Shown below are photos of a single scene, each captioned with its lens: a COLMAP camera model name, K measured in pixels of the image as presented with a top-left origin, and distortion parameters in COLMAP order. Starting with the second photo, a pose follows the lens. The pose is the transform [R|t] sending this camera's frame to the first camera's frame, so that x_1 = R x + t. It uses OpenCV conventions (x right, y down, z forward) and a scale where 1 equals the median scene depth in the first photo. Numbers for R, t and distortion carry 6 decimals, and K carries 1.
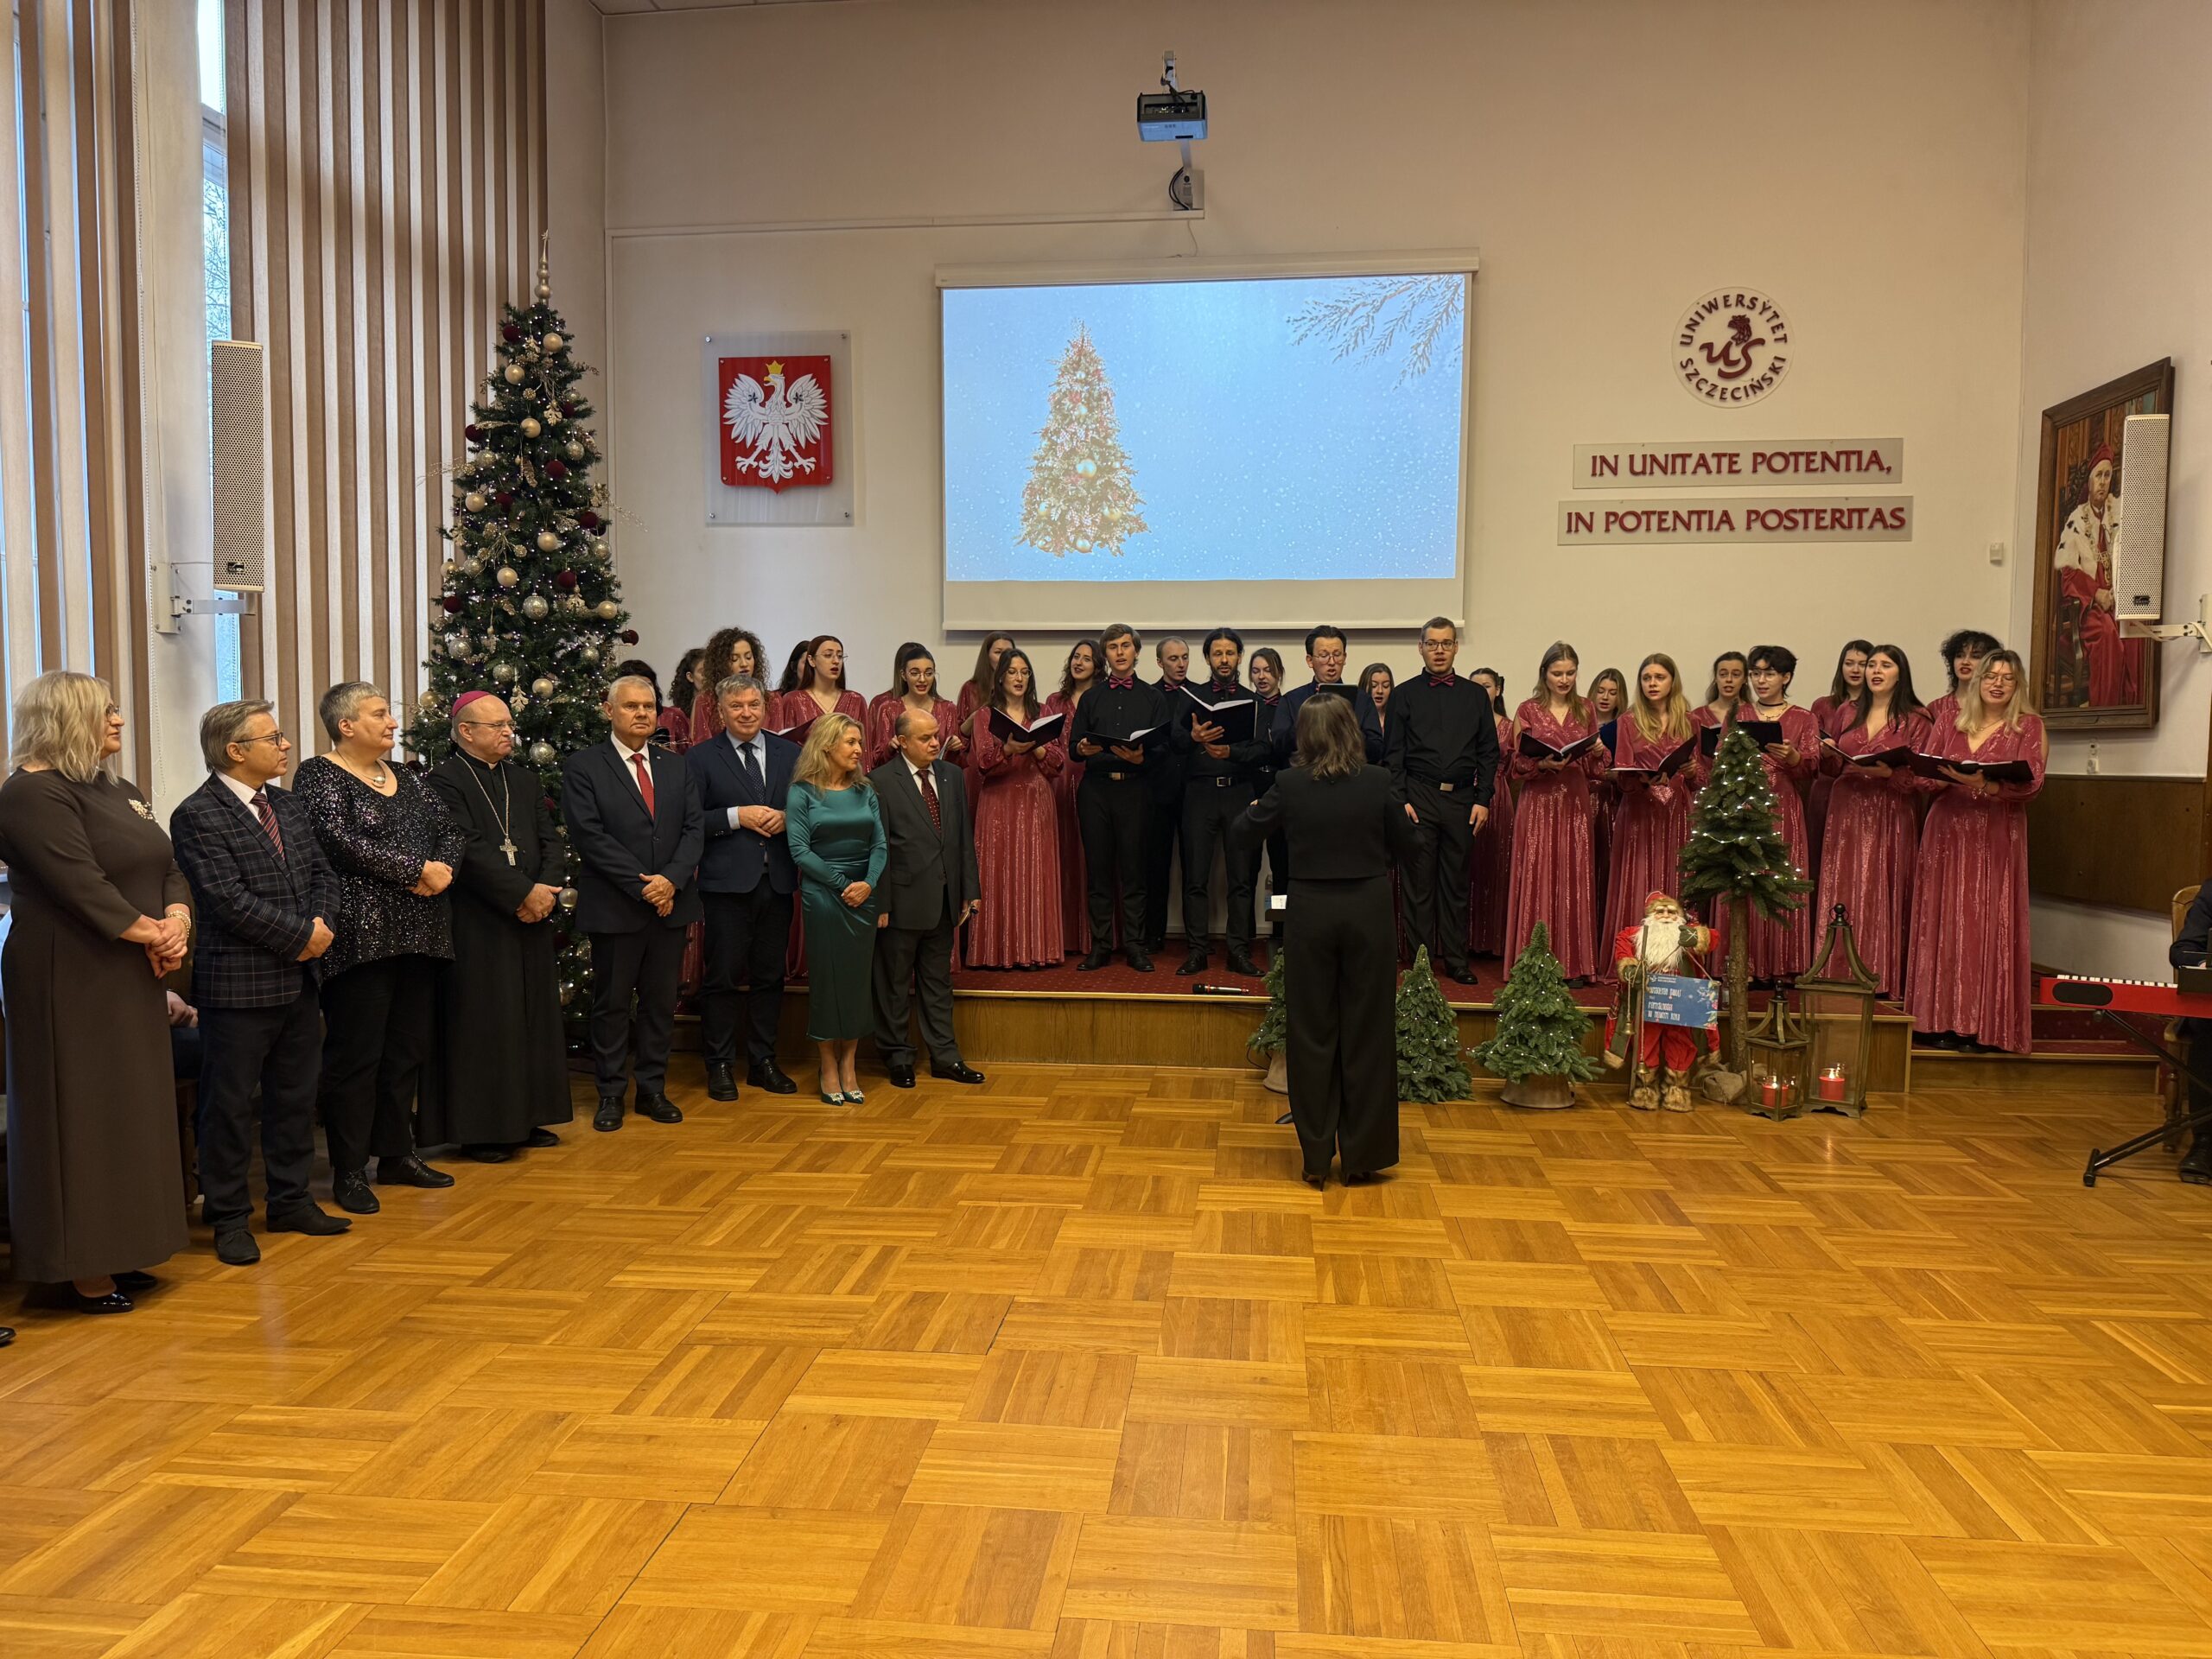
lens RADIAL K [[1547.7, 0, 1106.6], [0, 1547.7, 831.8], [0, 0, 1]] dist [0.002505, -0.000159]
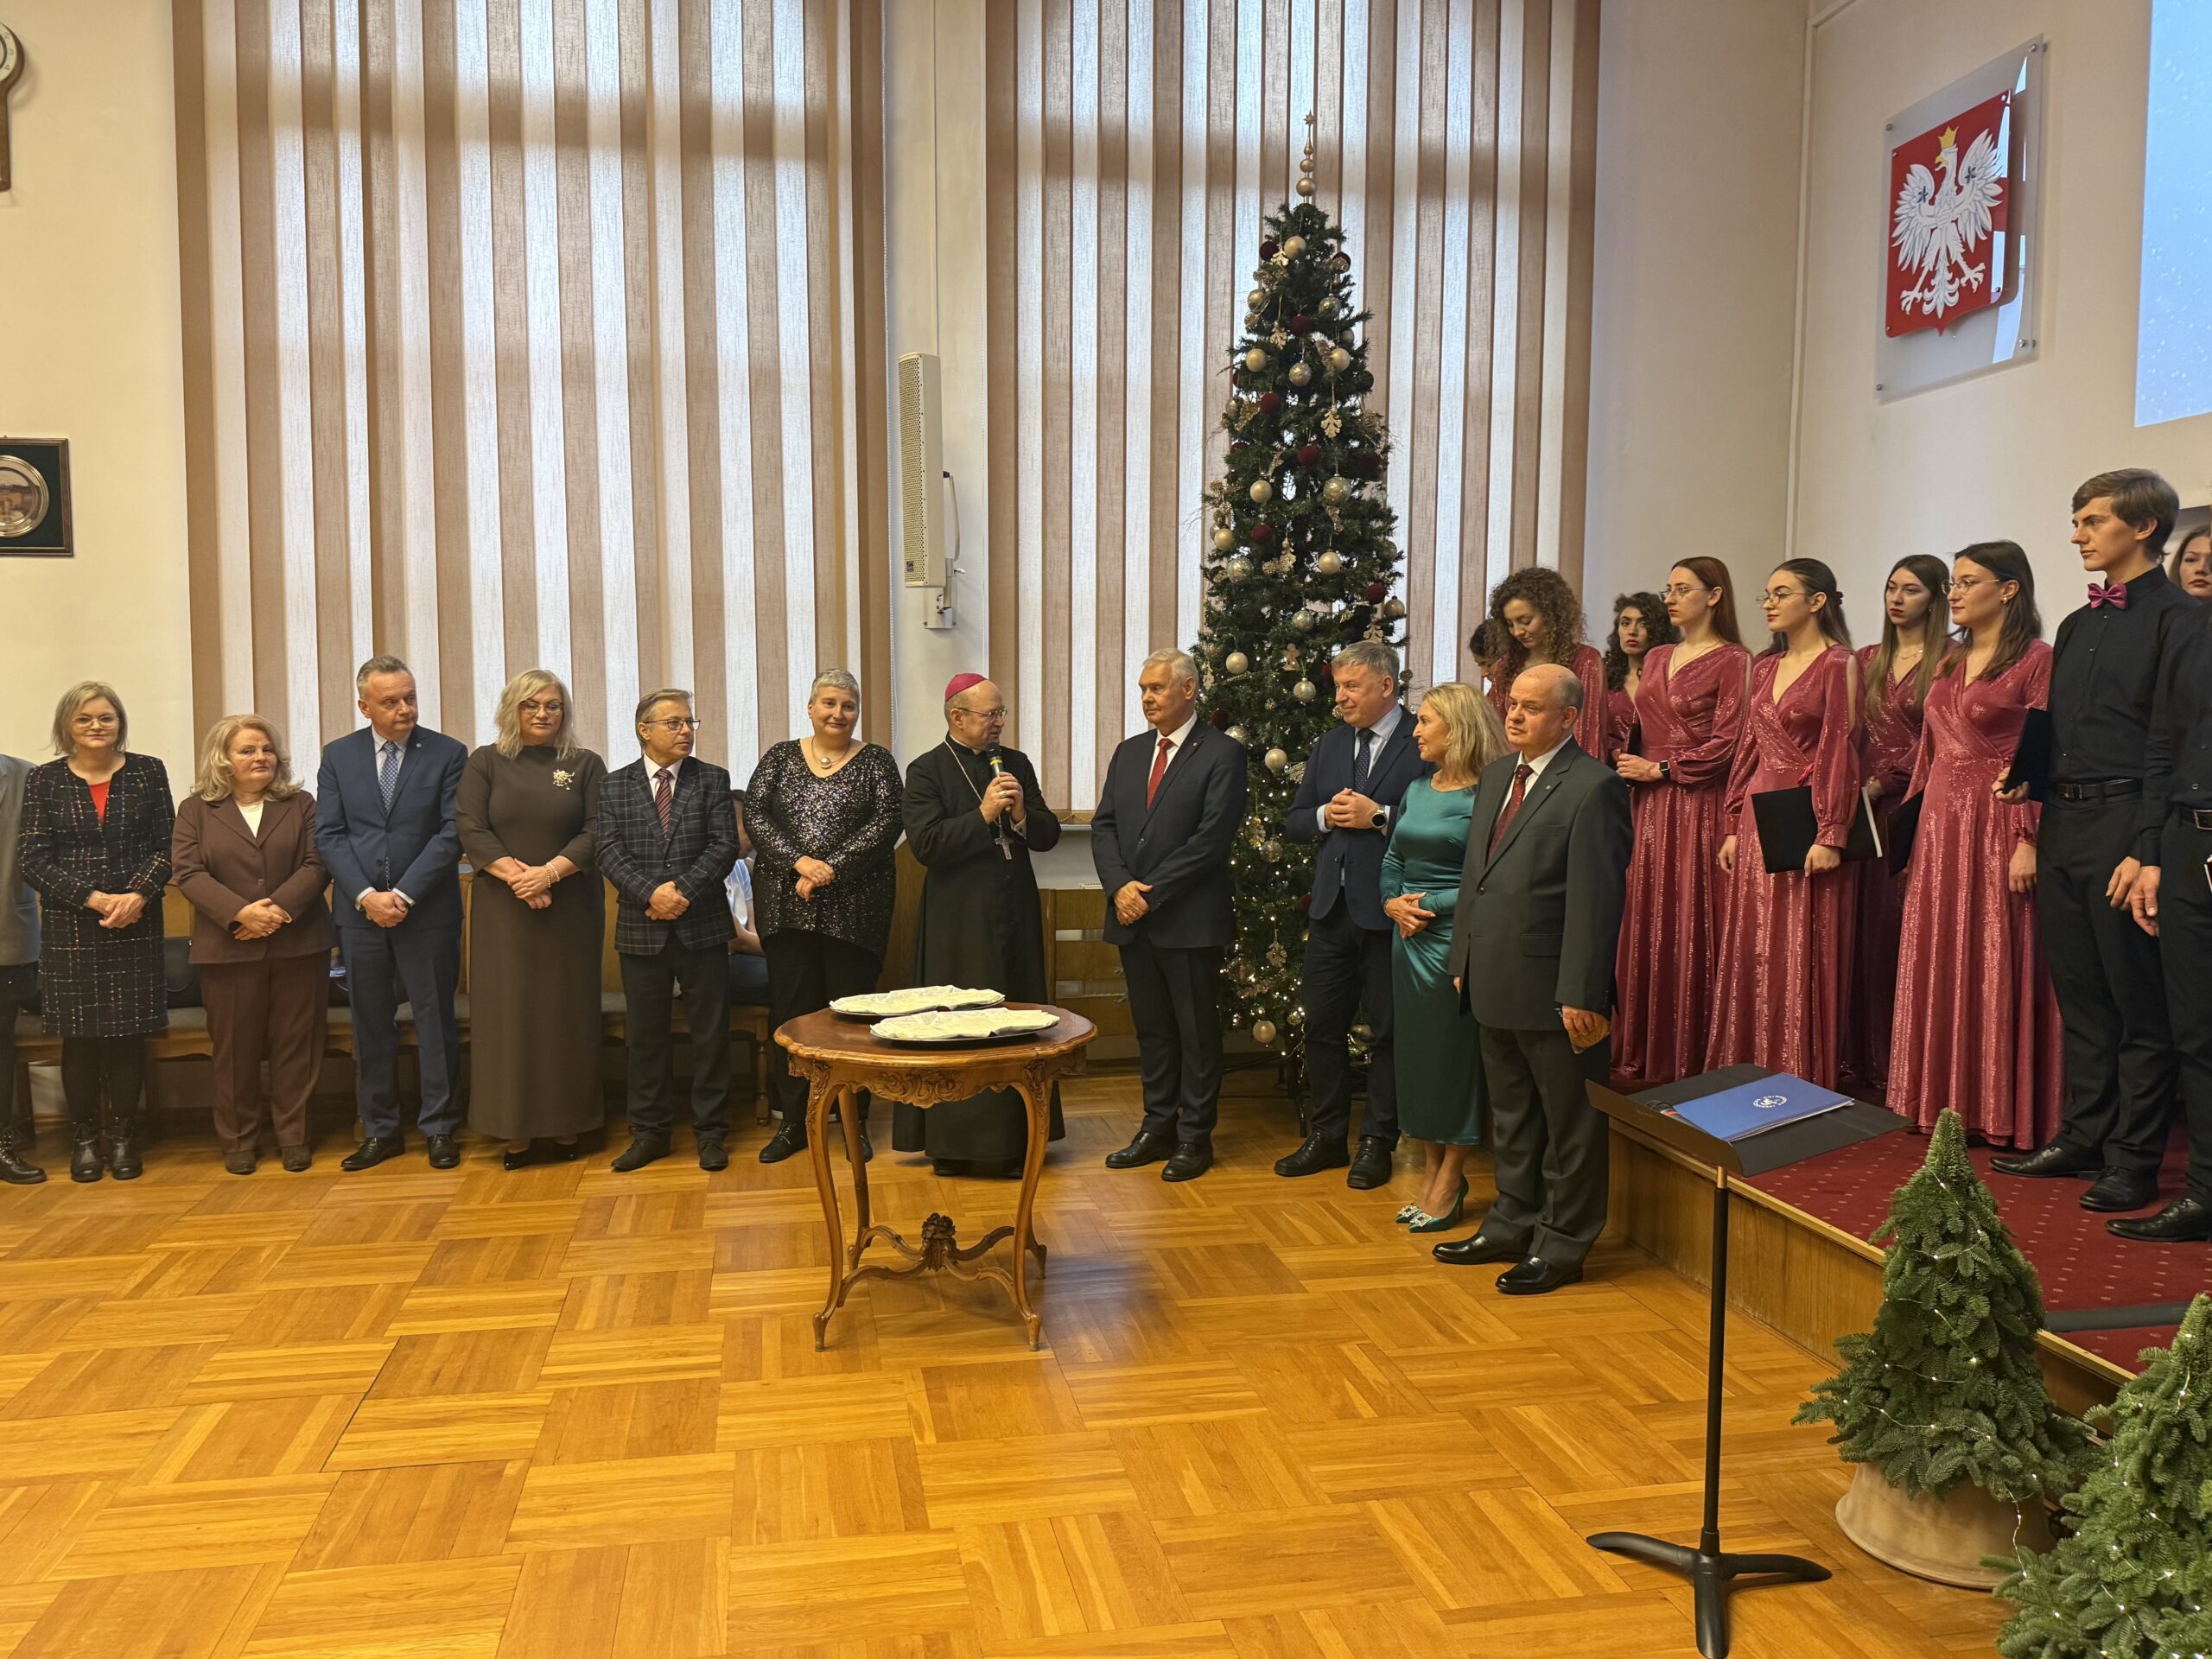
lens RADIAL K [[1675.3, 0, 1104.8], [0, 1675.3, 828.6], [0, 0, 1]] dist [-0.009943, -0.003351]
pose [[0.290632, 0.061671, -0.954846, 0.363454], [-0.051108, 0.997497, 0.048869, -0.029104], [0.955469, 0.034597, 0.293056, 0.471198]]
